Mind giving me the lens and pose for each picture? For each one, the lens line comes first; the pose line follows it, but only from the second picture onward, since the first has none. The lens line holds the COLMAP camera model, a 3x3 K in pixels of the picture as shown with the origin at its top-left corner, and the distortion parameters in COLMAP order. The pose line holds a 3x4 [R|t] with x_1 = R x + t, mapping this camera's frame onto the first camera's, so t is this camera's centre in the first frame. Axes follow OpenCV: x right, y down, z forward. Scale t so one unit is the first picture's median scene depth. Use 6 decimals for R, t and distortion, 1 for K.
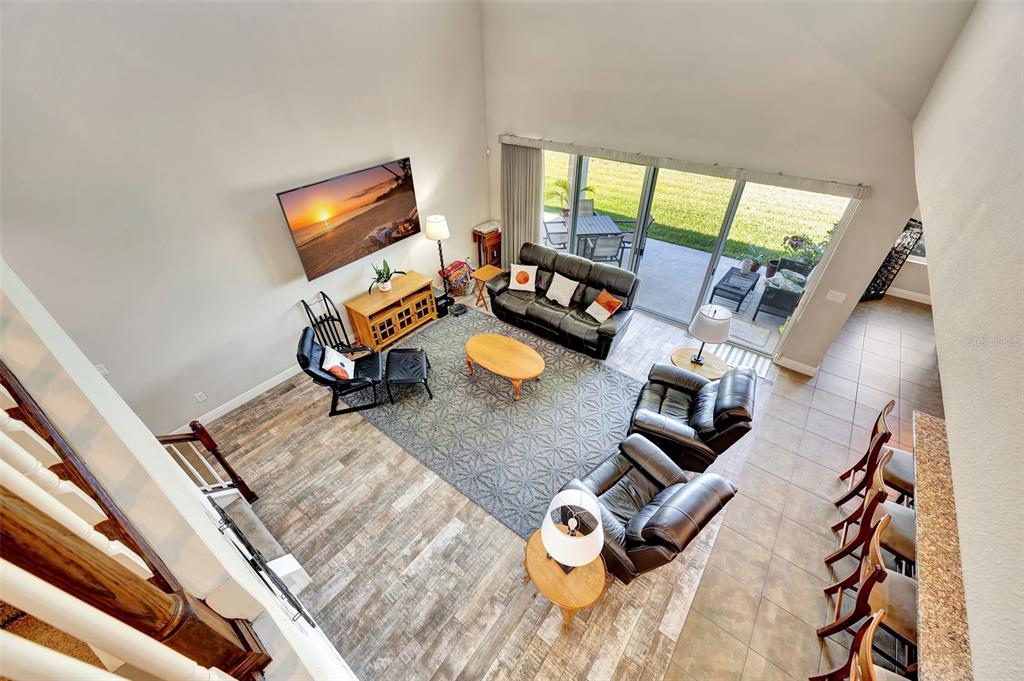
lens RADIAL K [[391.4, 0, 514.9], [0, 391.4, 354.7], [0, 0, 1]] dist [-0.008688, 0.001113]
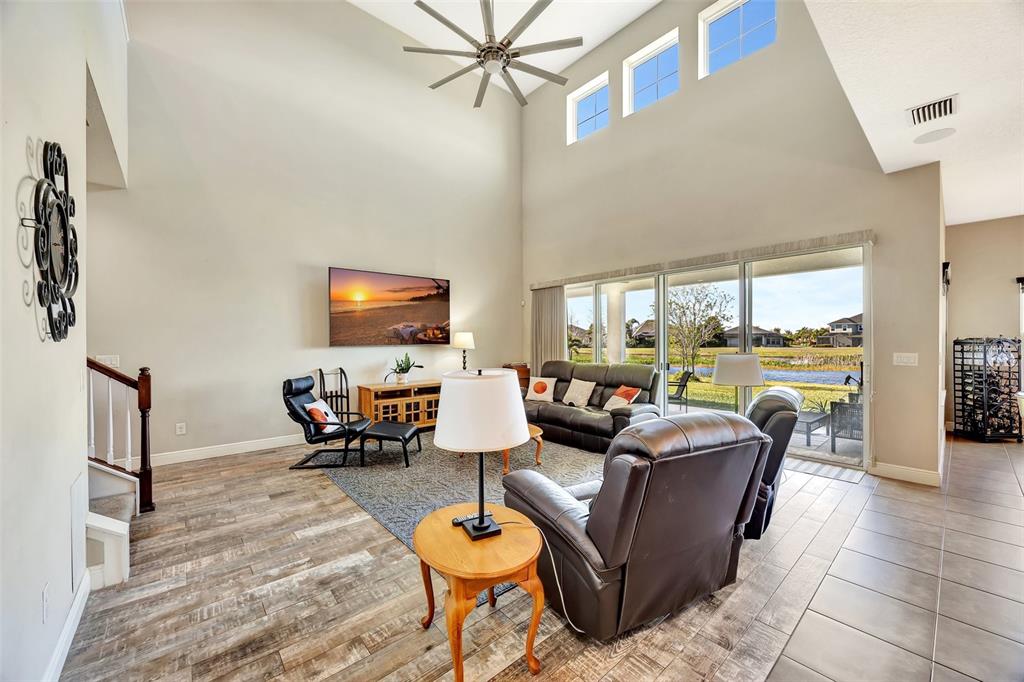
lens RADIAL K [[391.4, 0, 512.5], [0, 391.4, 343.7], [0, 0, 1]] dist [-0.008688, 0.001113]
pose [[0.981431, 0.004318, -0.191764, 0.160551], [-0.121050, 0.789464, -0.601742, 0.358667], [0.148792, 0.613782, 0.775327, 0.203710]]
